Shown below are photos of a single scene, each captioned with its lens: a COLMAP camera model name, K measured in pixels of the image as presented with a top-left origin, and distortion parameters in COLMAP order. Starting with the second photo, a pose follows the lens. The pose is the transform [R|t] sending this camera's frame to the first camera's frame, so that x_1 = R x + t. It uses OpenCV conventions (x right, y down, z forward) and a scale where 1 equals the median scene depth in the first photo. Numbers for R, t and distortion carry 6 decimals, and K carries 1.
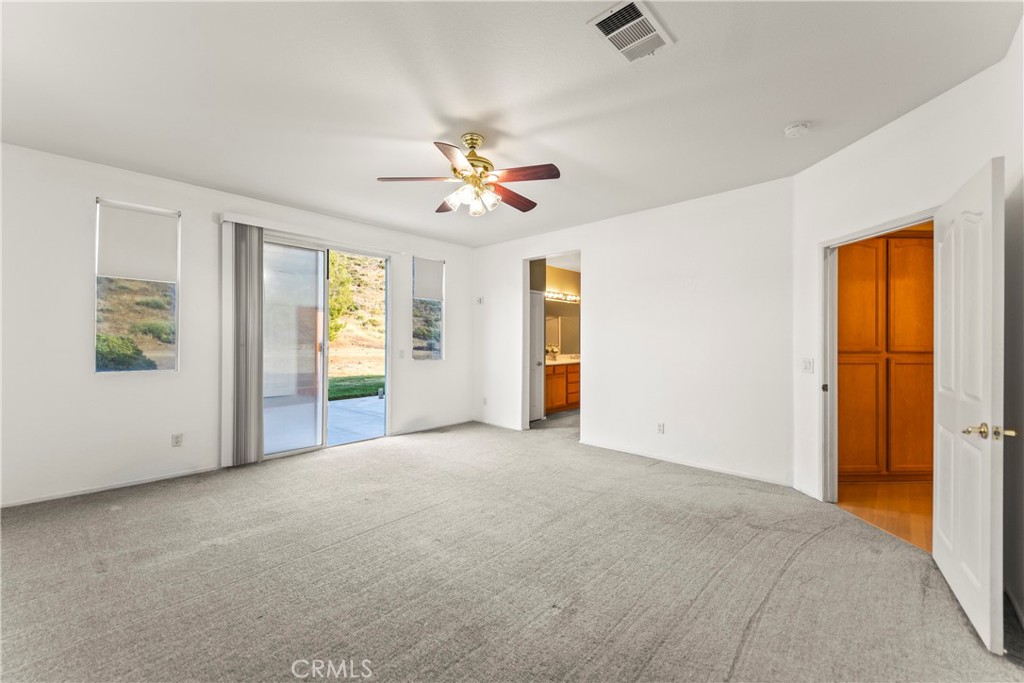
lens RADIAL K [[411.0, 0, 509.0], [0, 411.0, 339.6], [0, 0, 1]] dist [0.003491, -0.000136]
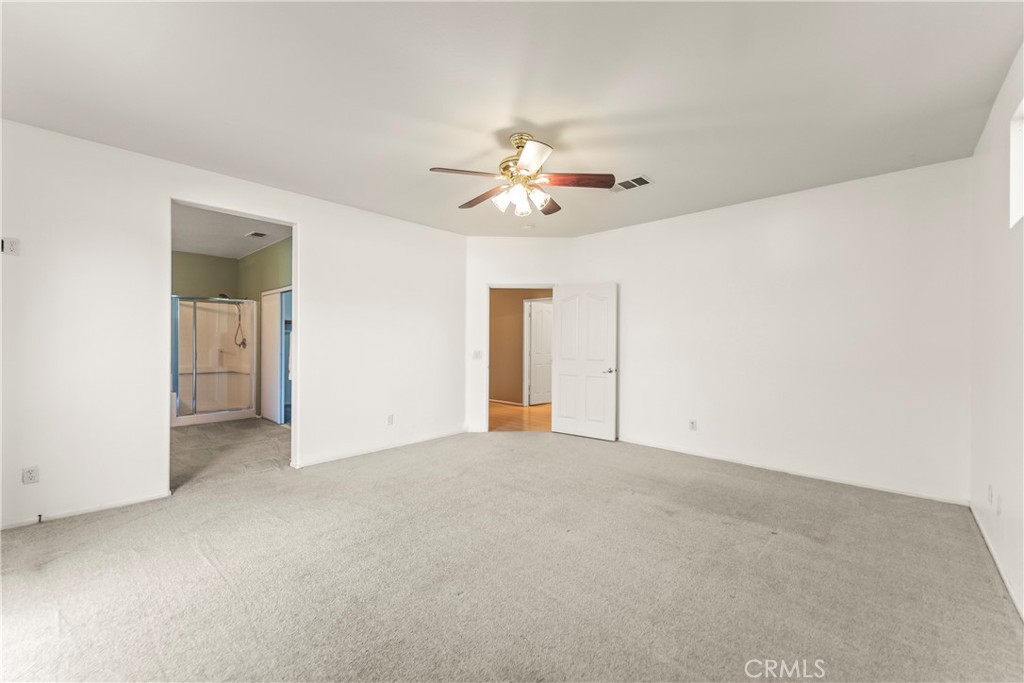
lens RADIAL K [[404.9, 0, 518.6], [0, 404.9, 344.0], [0, 0, 1]] dist [0.015618, 0.000002]
pose [[-0.025855, -0.013160, 0.999579, -0.896618], [-0.013504, 0.999827, 0.012814, -0.006018], [-0.999574, -0.013167, -0.026029, 0.857415]]
